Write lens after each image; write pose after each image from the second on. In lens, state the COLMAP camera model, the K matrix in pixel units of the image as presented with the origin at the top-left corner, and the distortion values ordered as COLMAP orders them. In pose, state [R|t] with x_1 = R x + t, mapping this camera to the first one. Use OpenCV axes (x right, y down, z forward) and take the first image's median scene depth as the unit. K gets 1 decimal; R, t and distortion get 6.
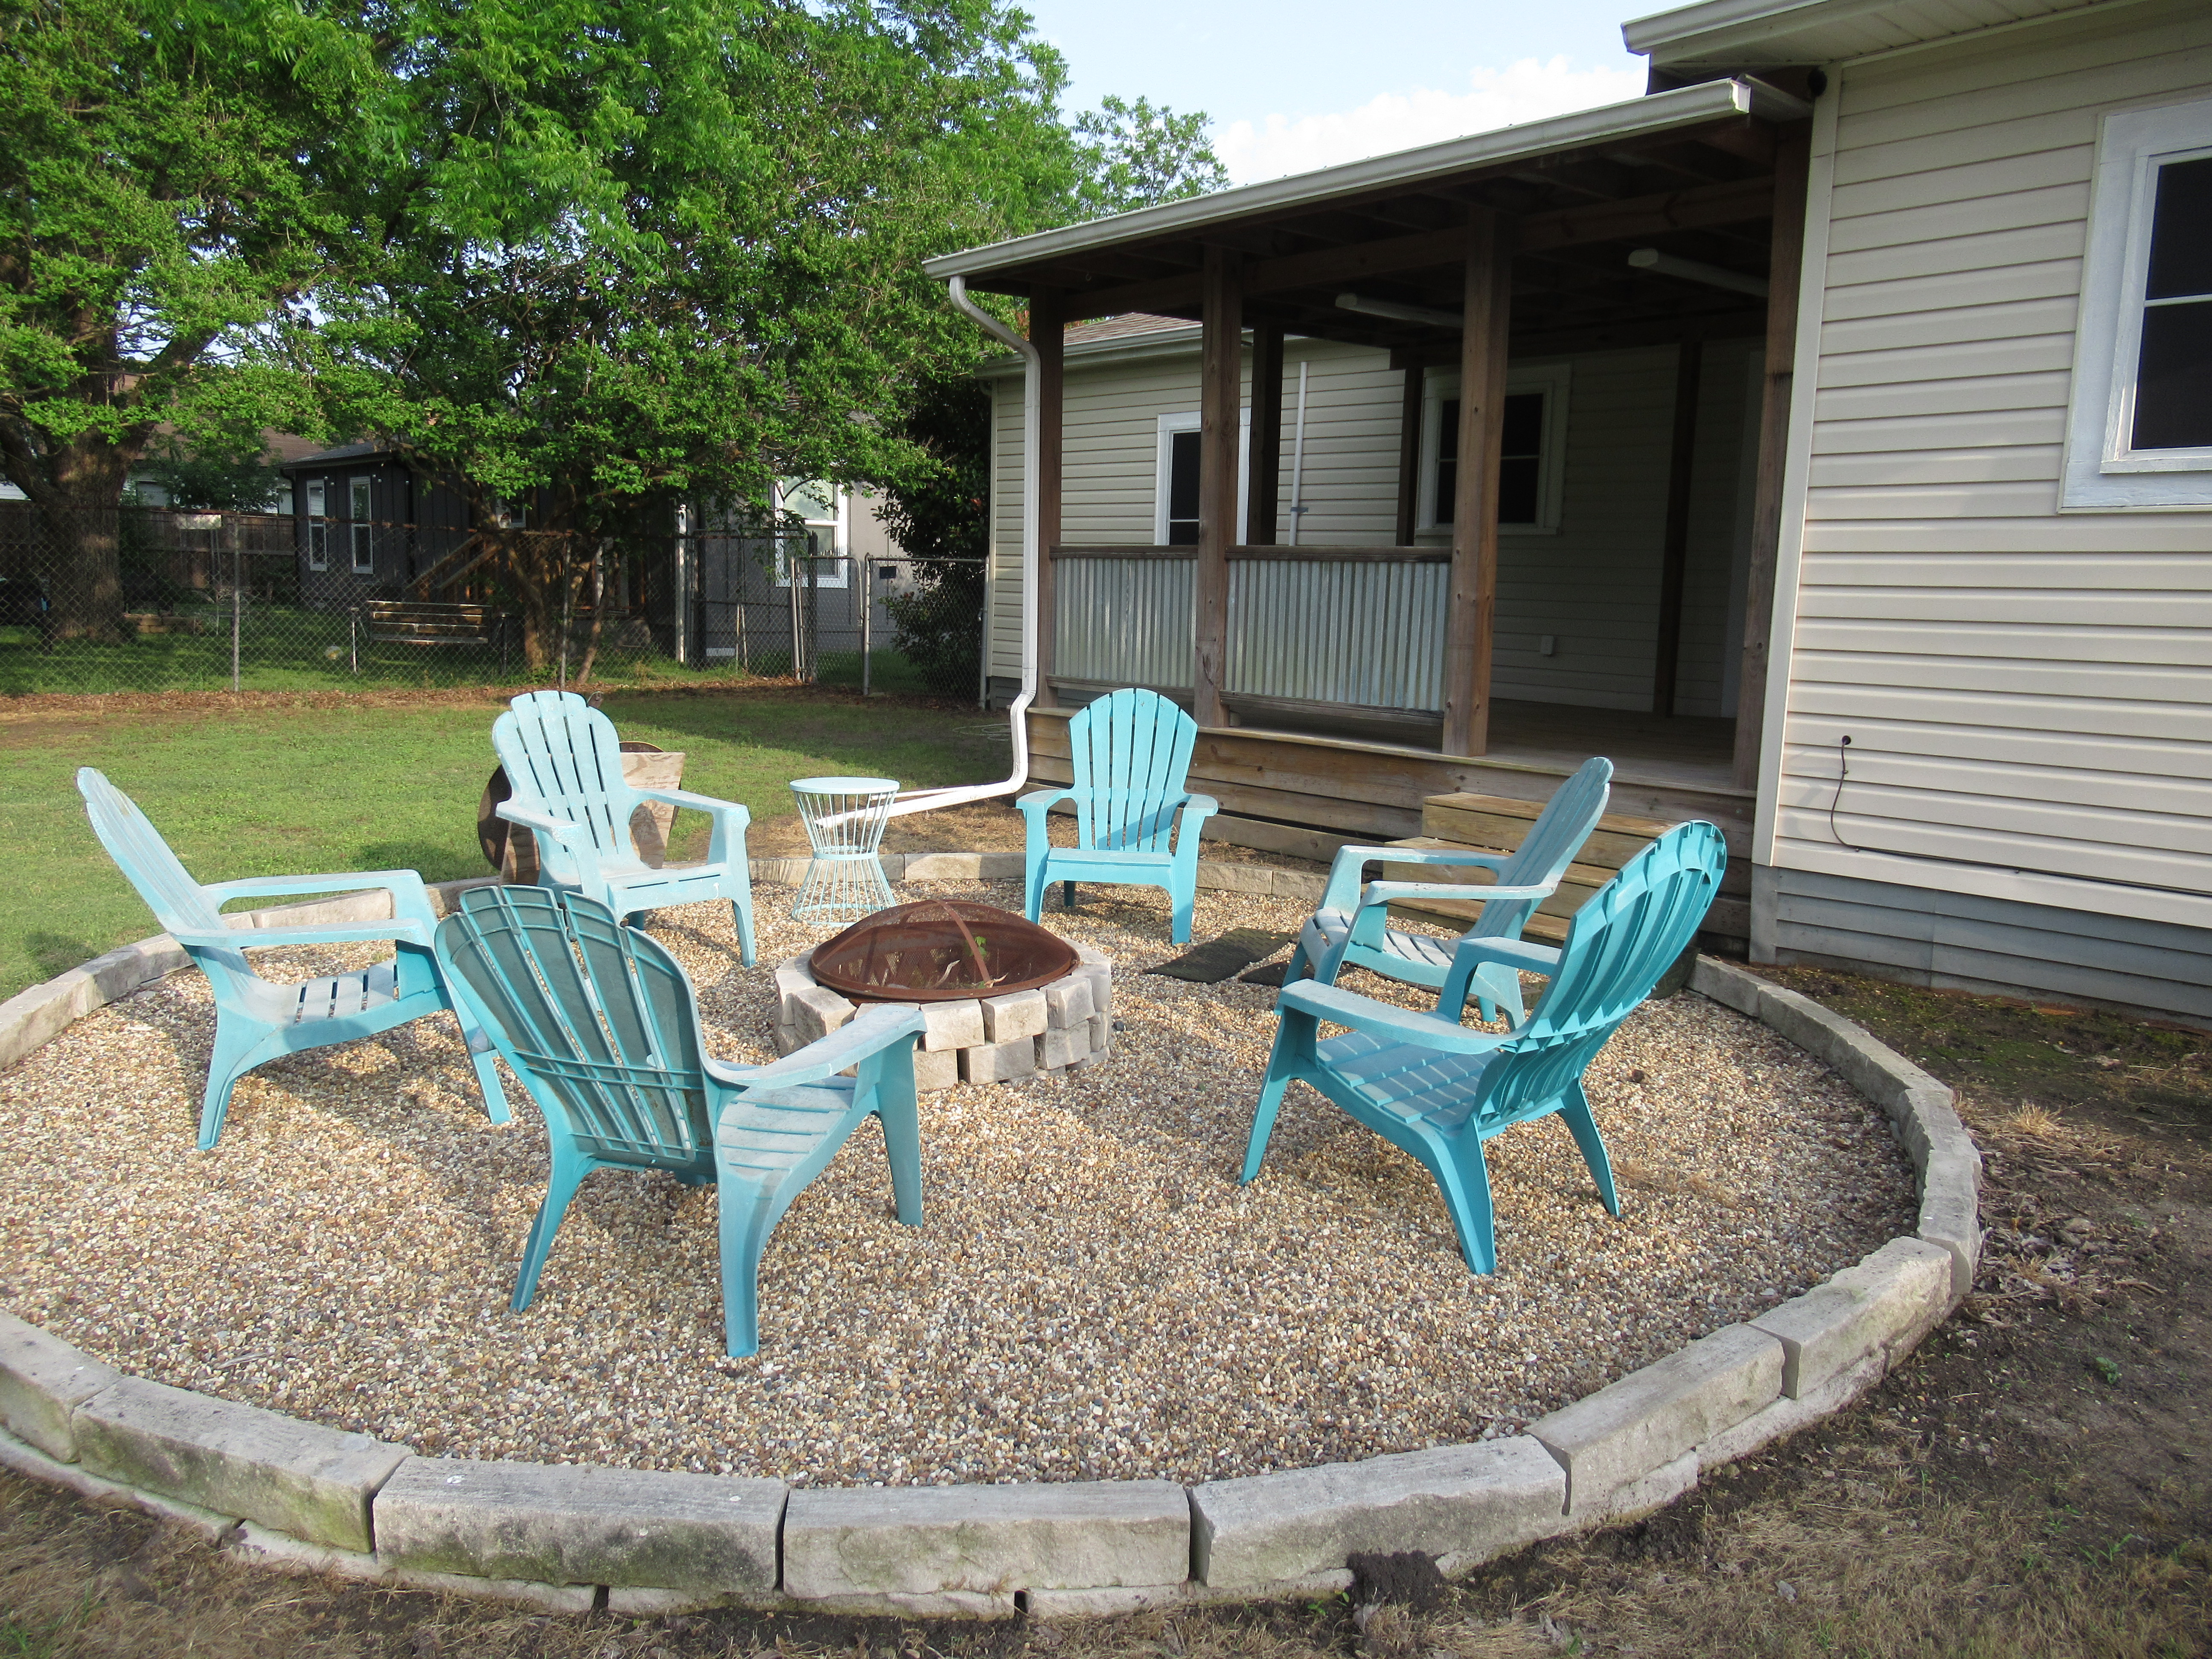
lens RADIAL K [[1634.6, 0, 1108.4], [0, 1634.6, 823.3], [0, 0, 1]] dist [0.005950, -0.009115]
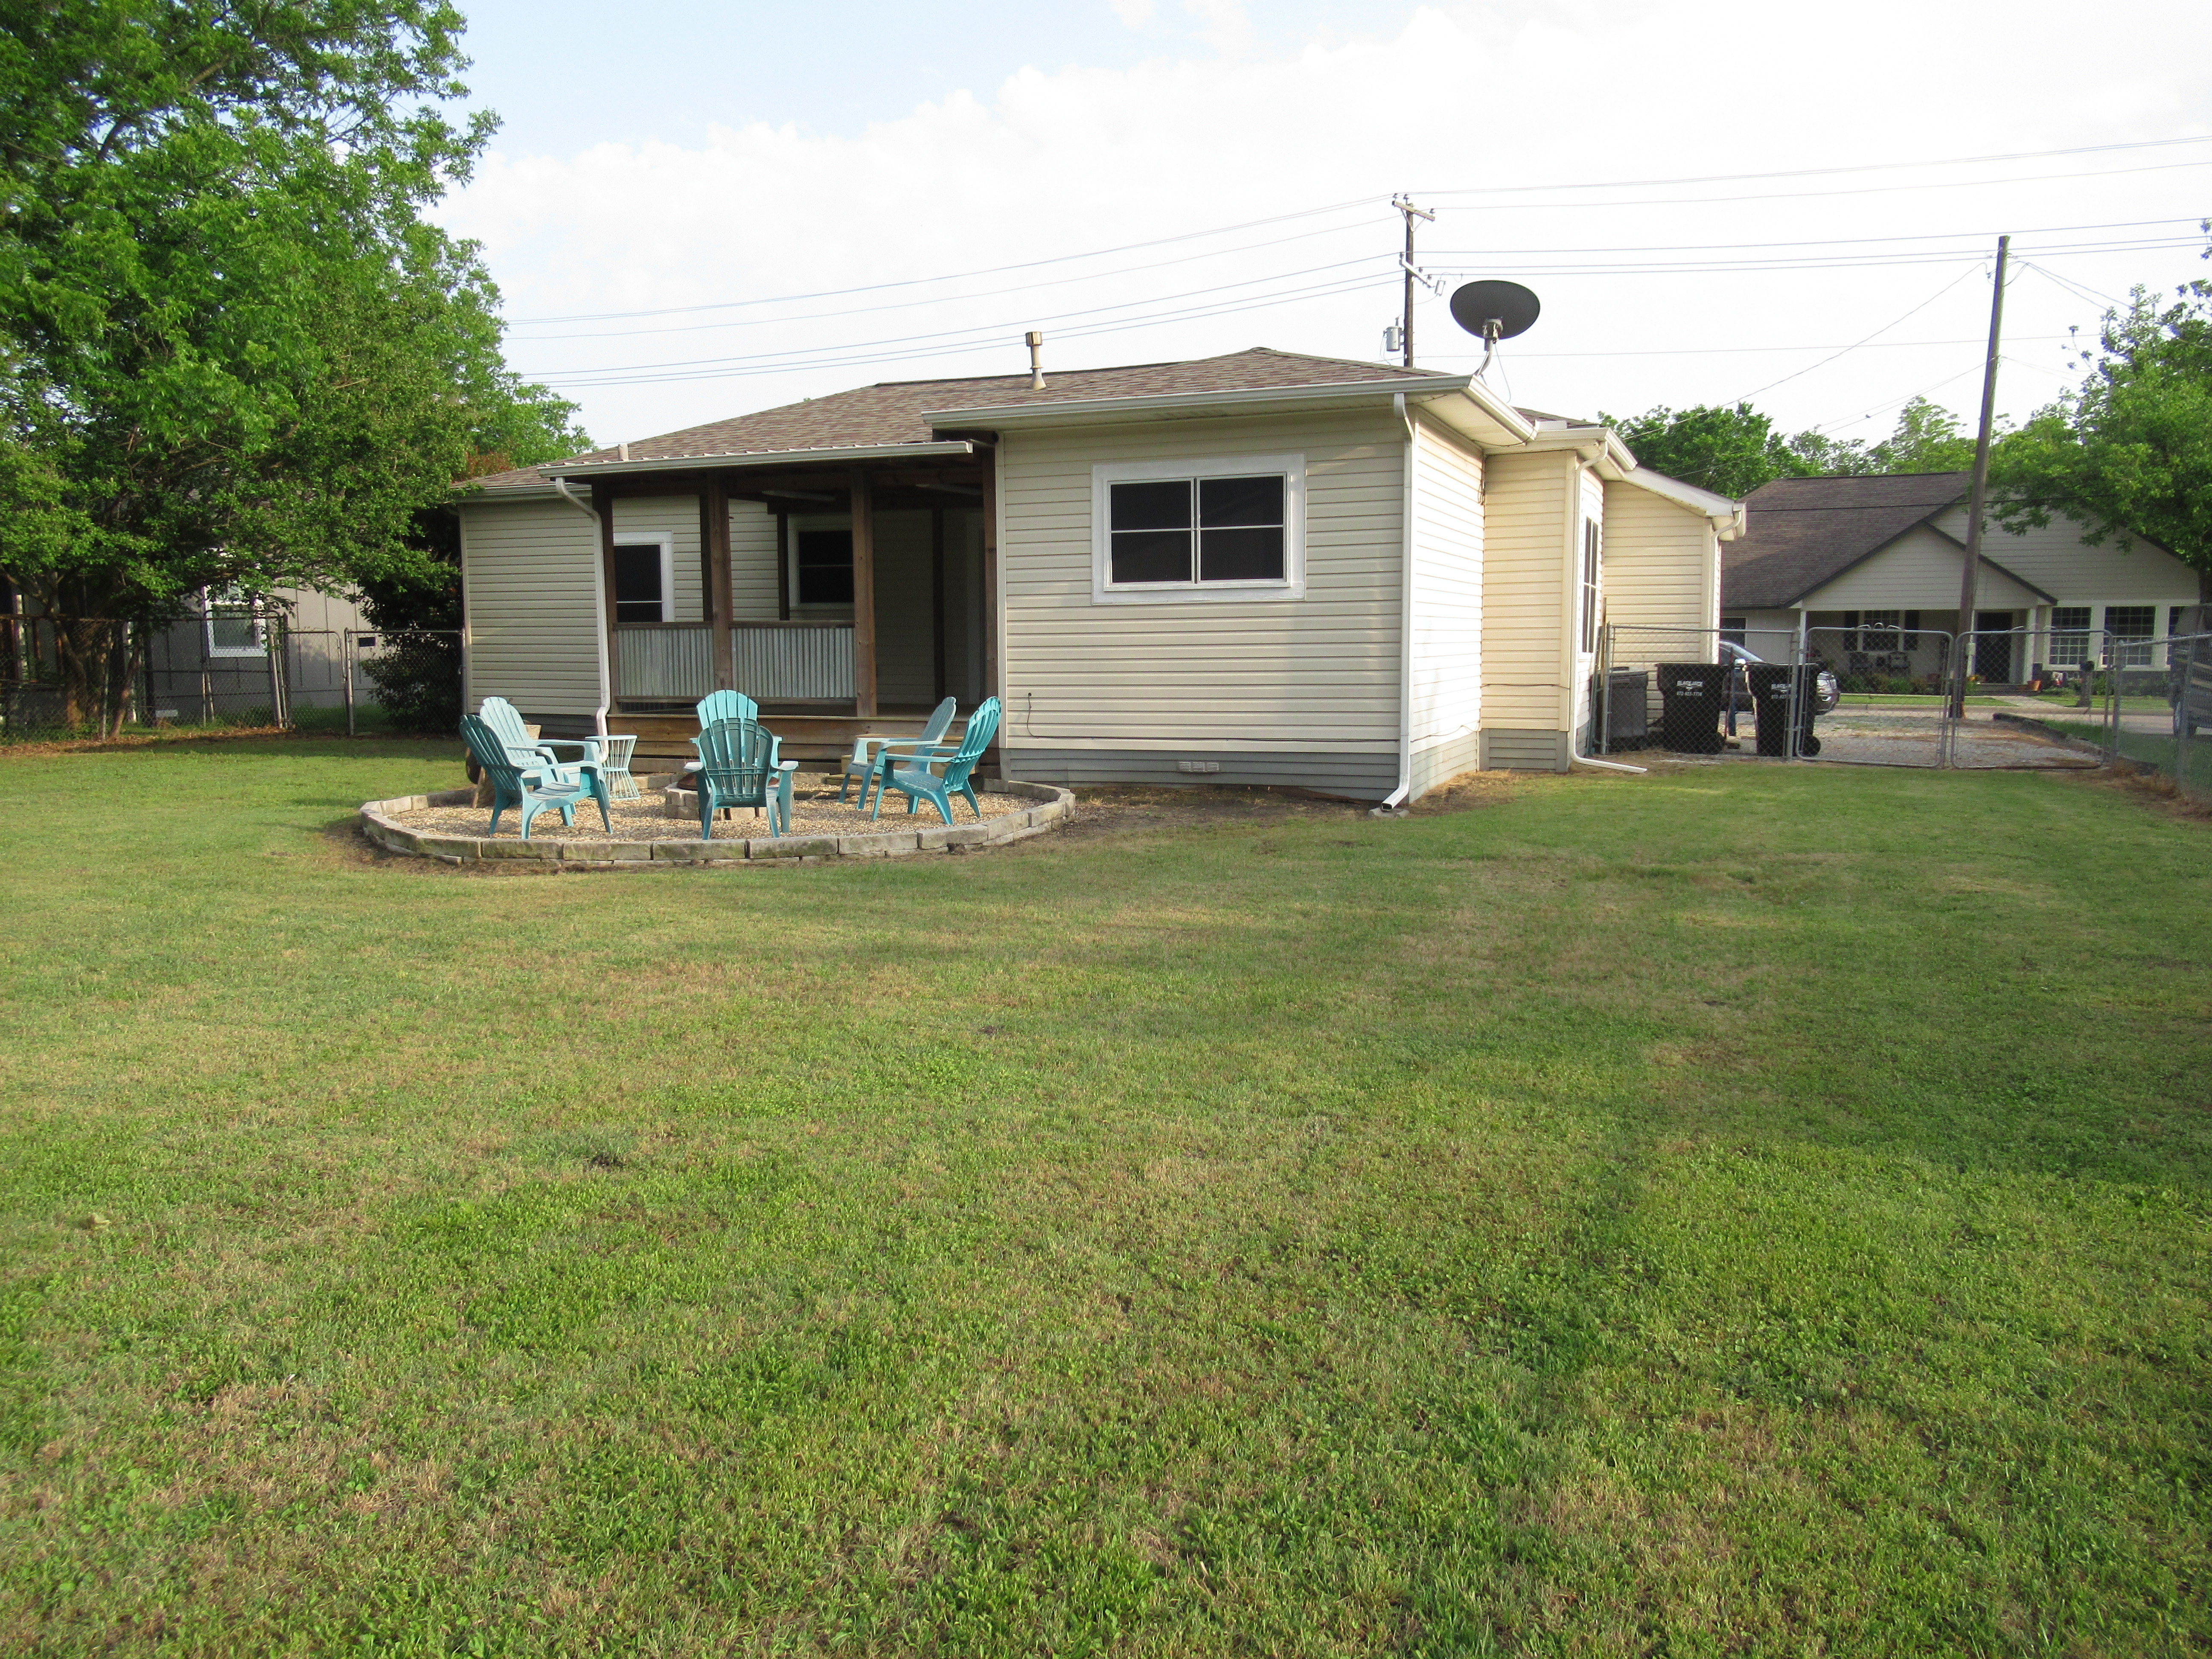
lens RADIAL K [[1634.6, 0, 1094.7], [0, 1634.6, 833.5], [0, 0, 1]] dist [0.005950, -0.009115]
pose [[0.893961, -0.082138, 0.440554, -0.558397], [0.093667, 0.995594, -0.004445, 0.174119], [-0.438248, 0.045239, 0.897715, -1.232833]]
